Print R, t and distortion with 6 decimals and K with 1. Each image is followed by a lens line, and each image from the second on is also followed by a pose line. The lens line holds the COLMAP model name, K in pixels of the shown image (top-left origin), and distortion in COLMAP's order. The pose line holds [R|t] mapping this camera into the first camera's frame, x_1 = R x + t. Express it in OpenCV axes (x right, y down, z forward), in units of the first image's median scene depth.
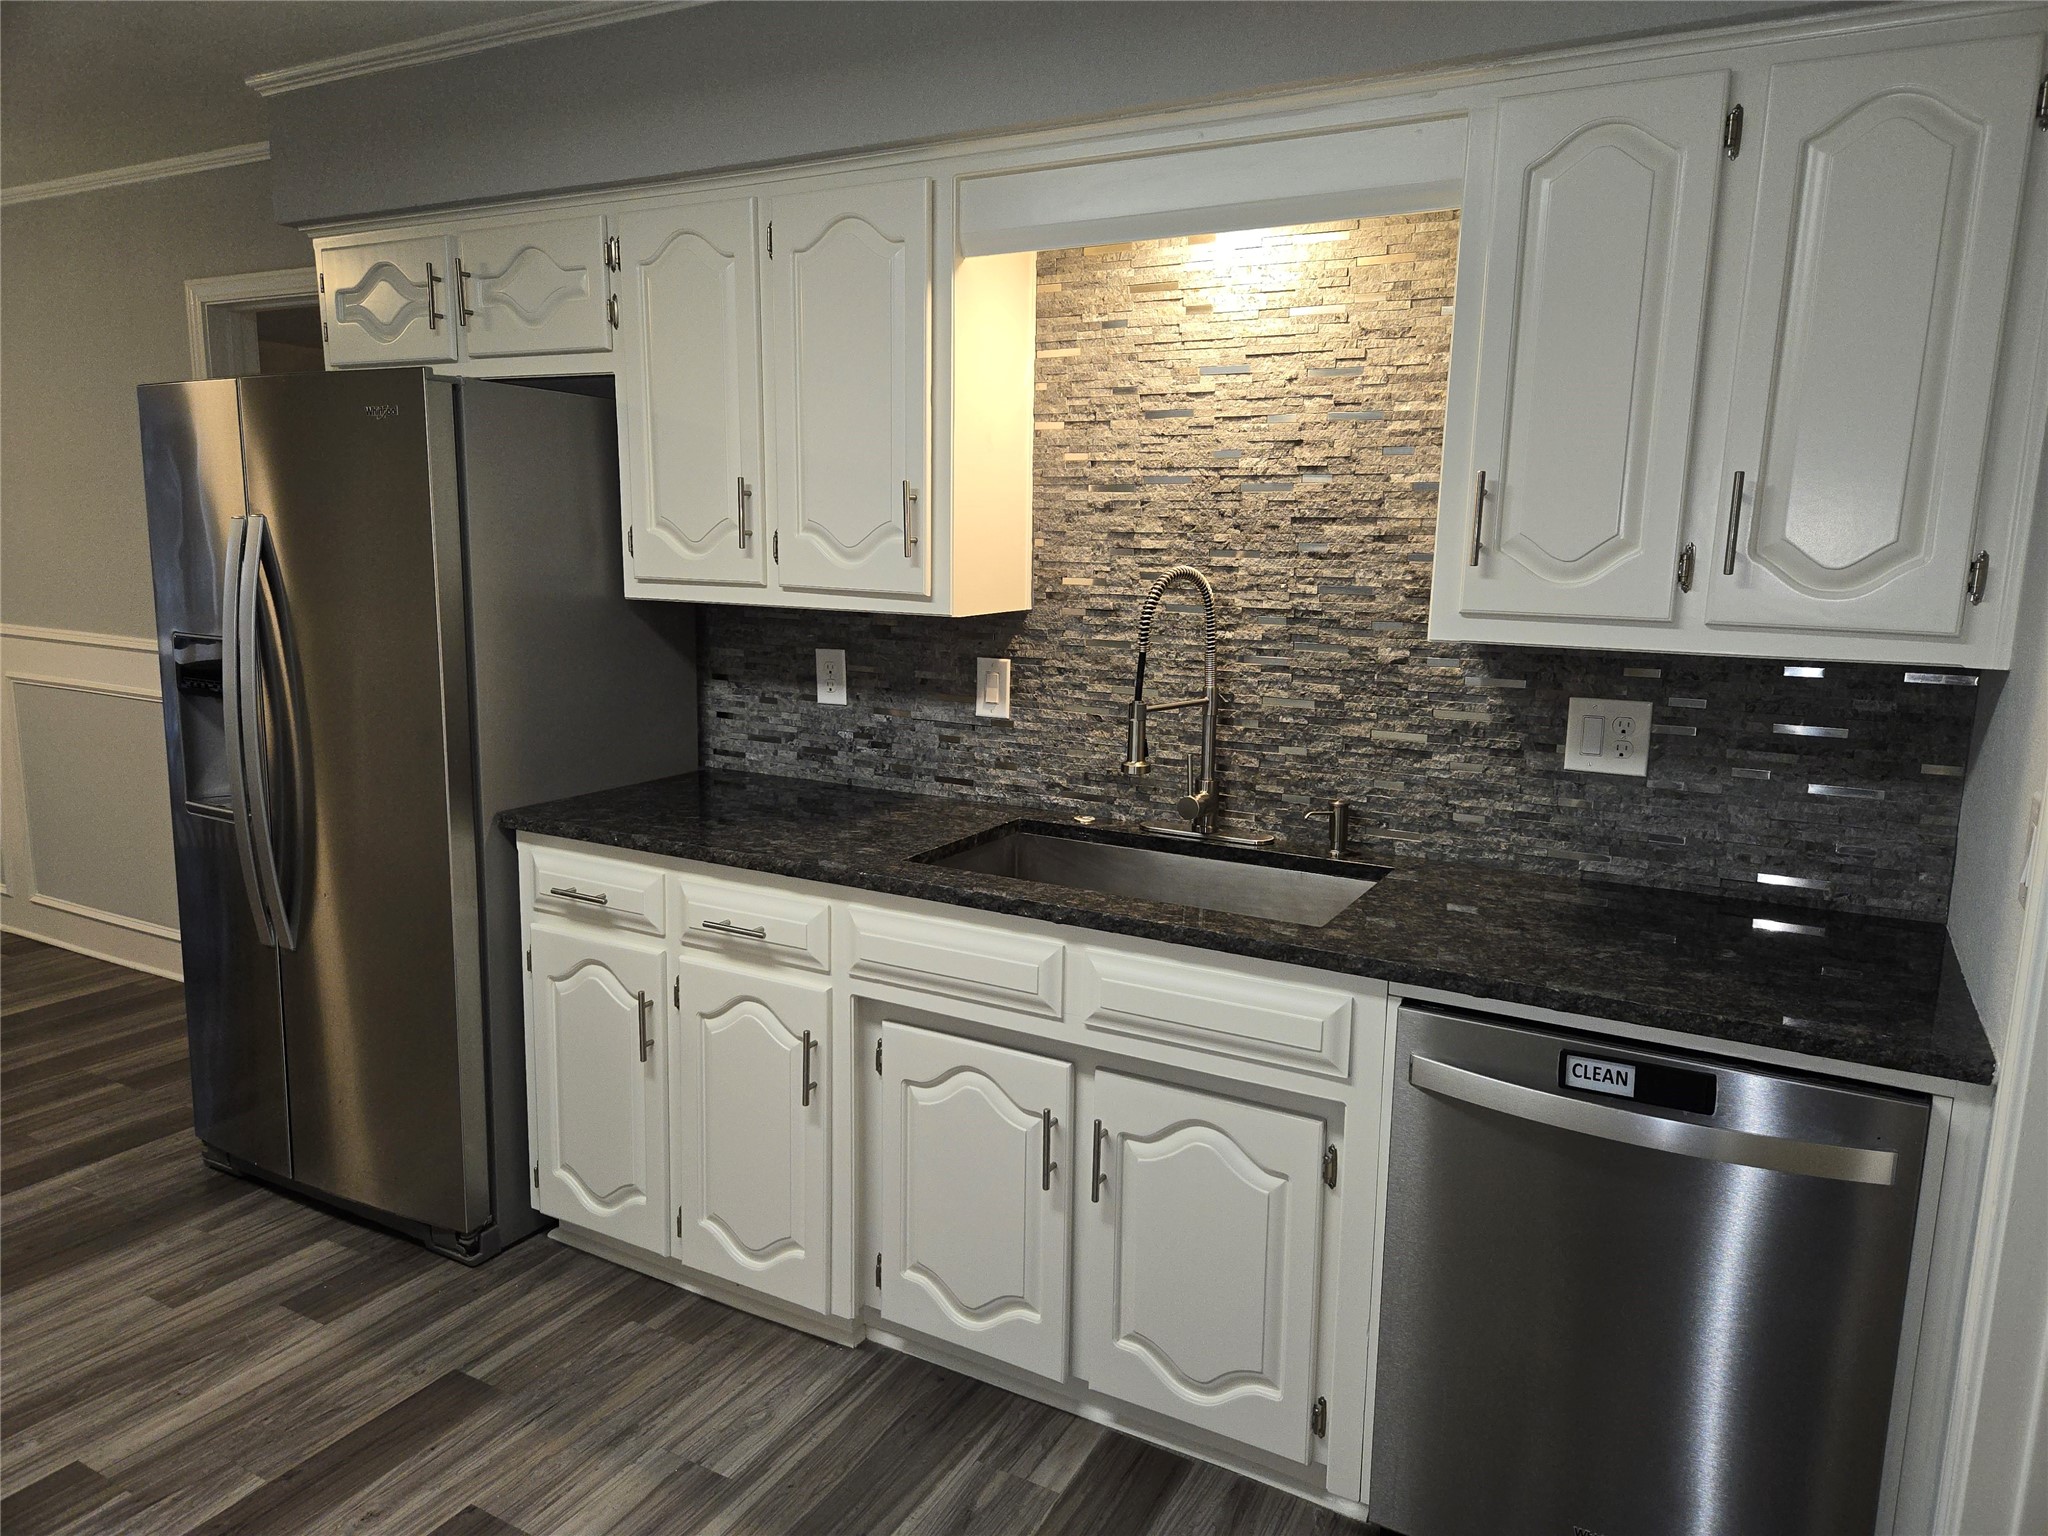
lens RADIAL K [[1365.1, 0, 1024.9], [0, 1365.1, 762.9], [0, 0, 1]] dist [0.062120, -0.047416]
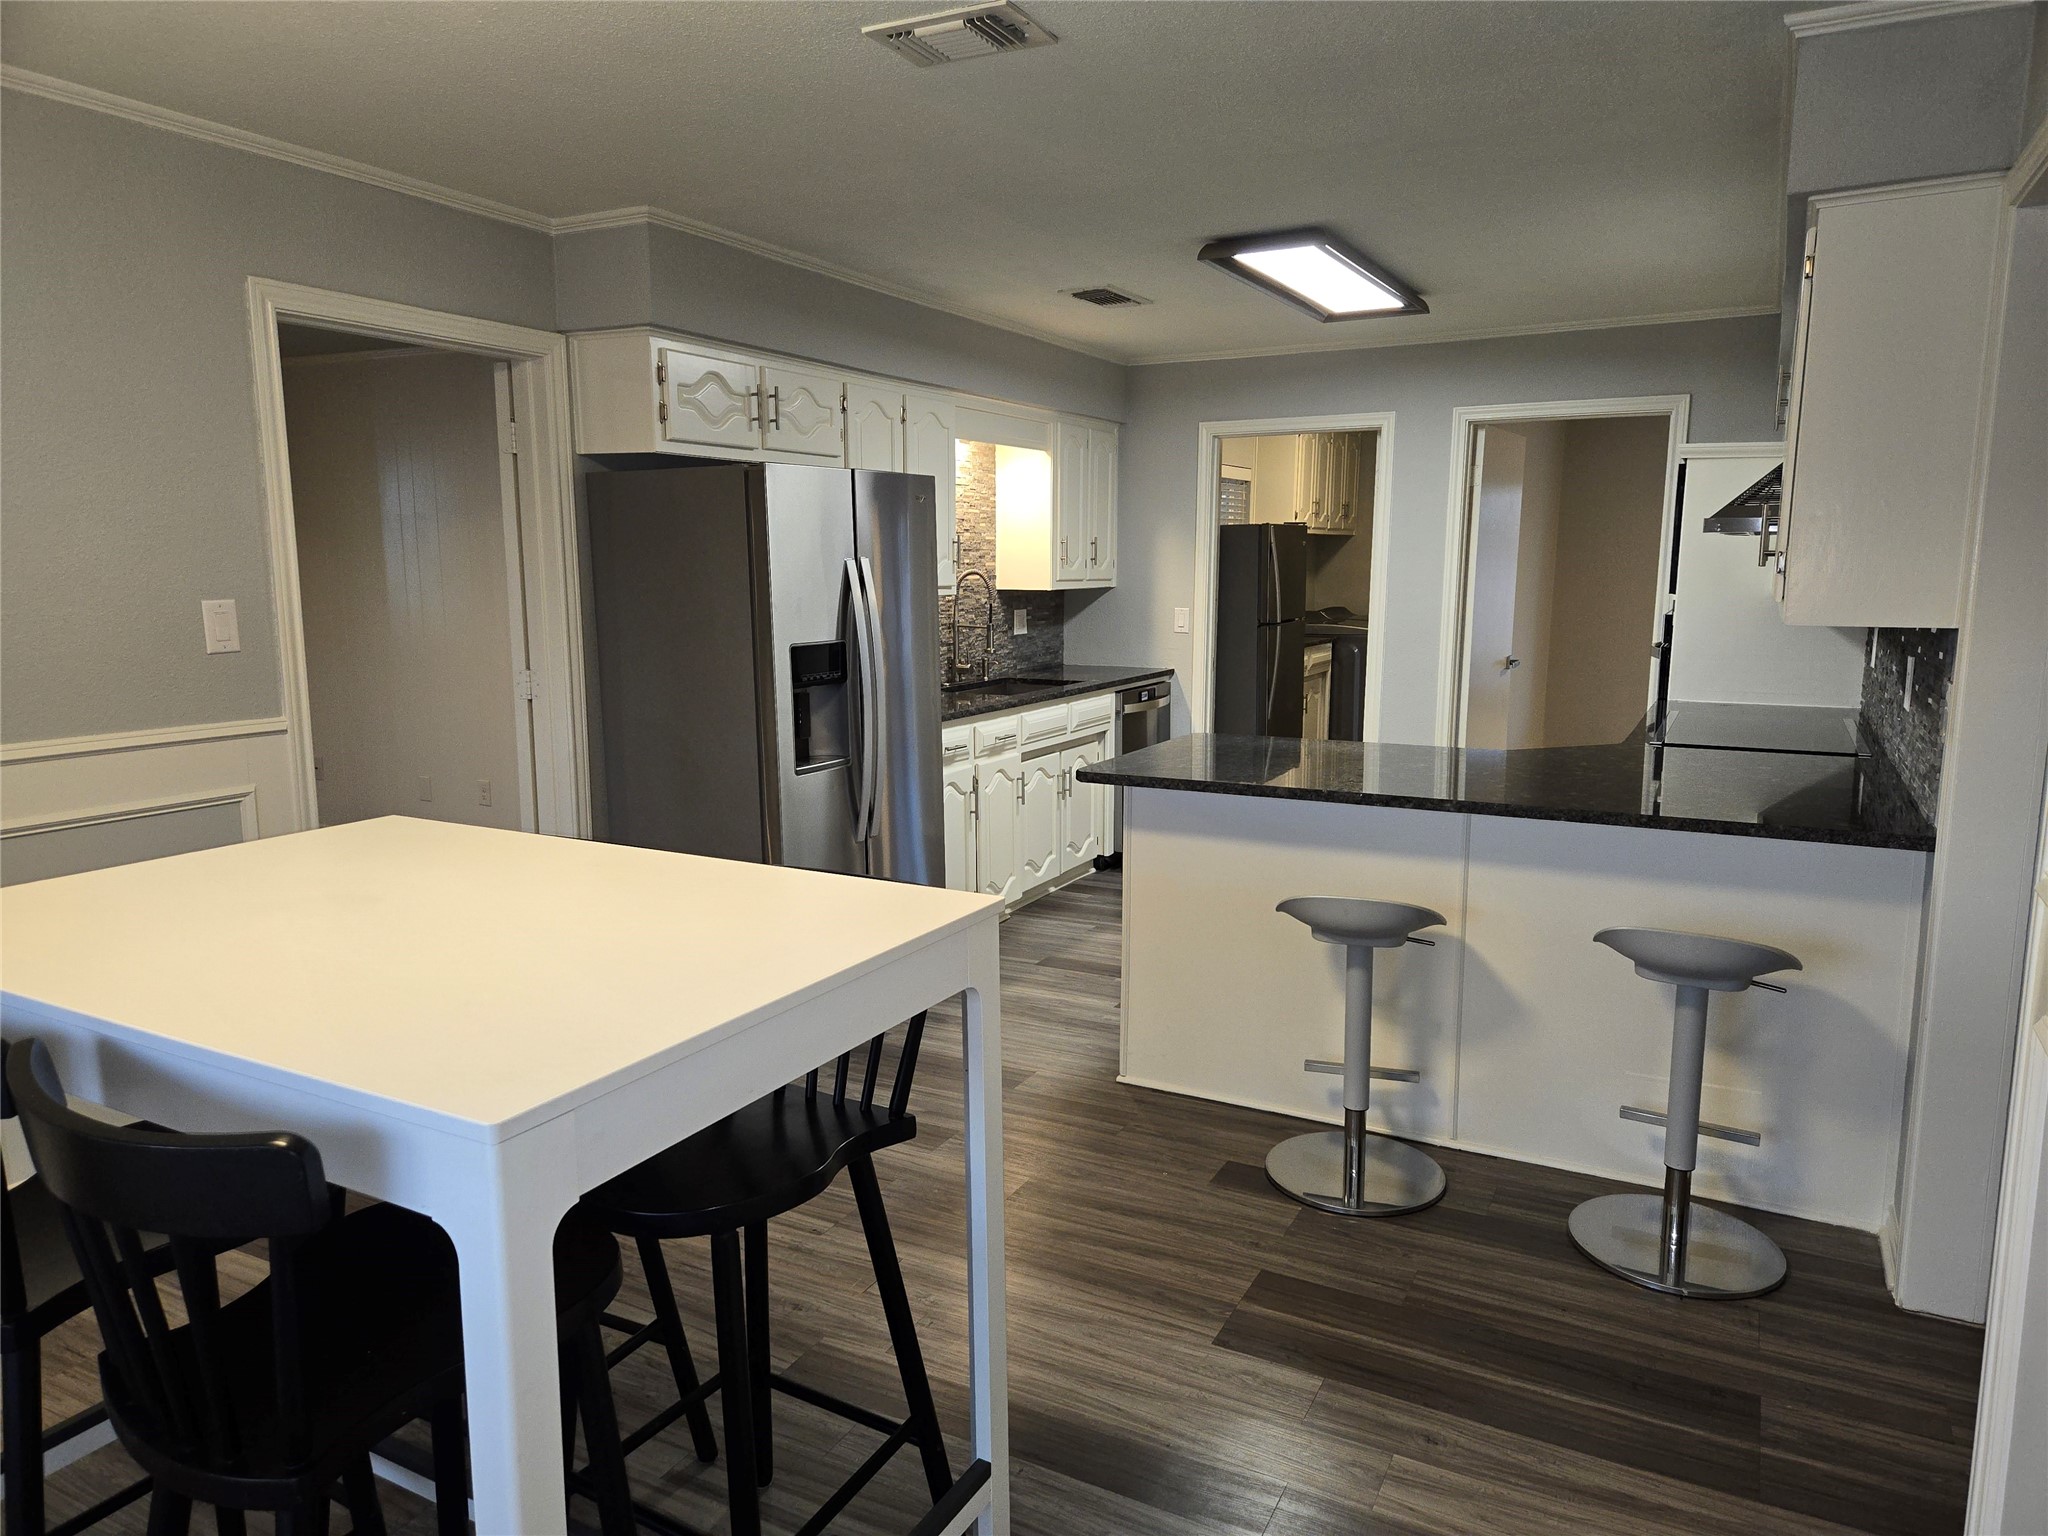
lens RADIAL K [[1365.1, 0, 1024.9], [0, 1365.1, 762.9], [0, 0, 1]] dist [0.062120, -0.047416]
pose [[-0.022912, -0.165908, 0.985875, -2.127169], [0.167880, 0.971492, 0.167389, -0.180276], [-0.985541, 0.169344, 0.005594, 0.850852]]
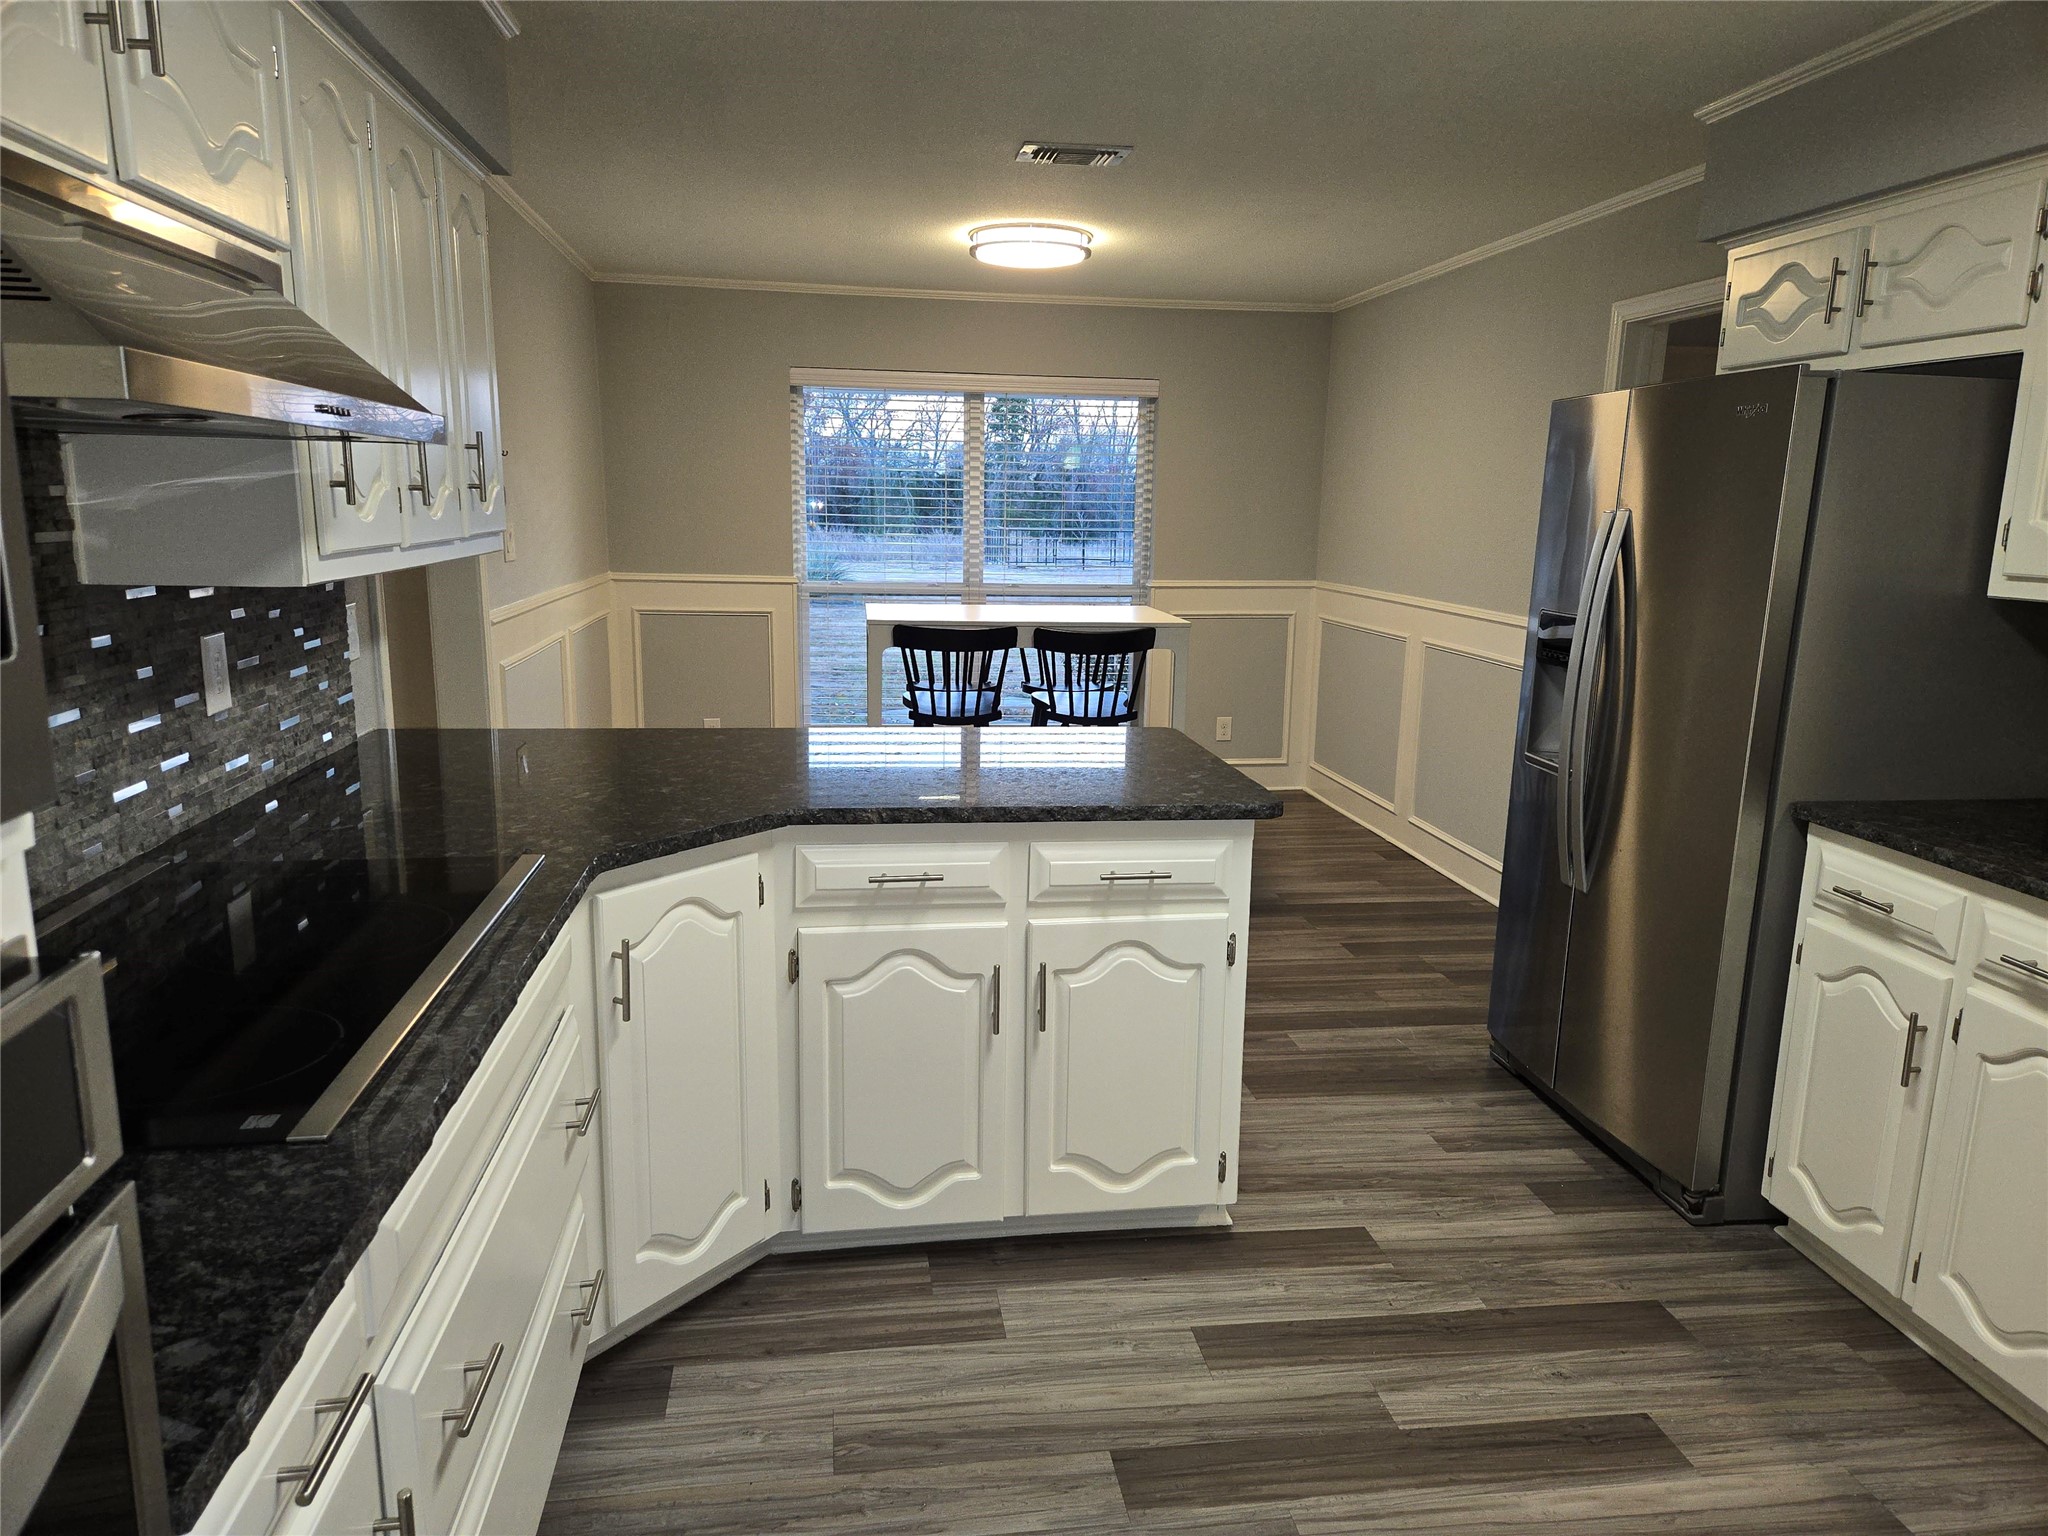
lens RADIAL K [[1365.1, 0, 1024.9], [0, 1365.1, 762.9], [0, 0, 1]] dist [0.062120, -0.047416]
pose [[0.605685, 0.145582, -0.782274, 0.065325], [-0.143191, 0.987013, 0.072817, 0.014161], [0.782715, 0.067911, 0.618665, -0.070765]]
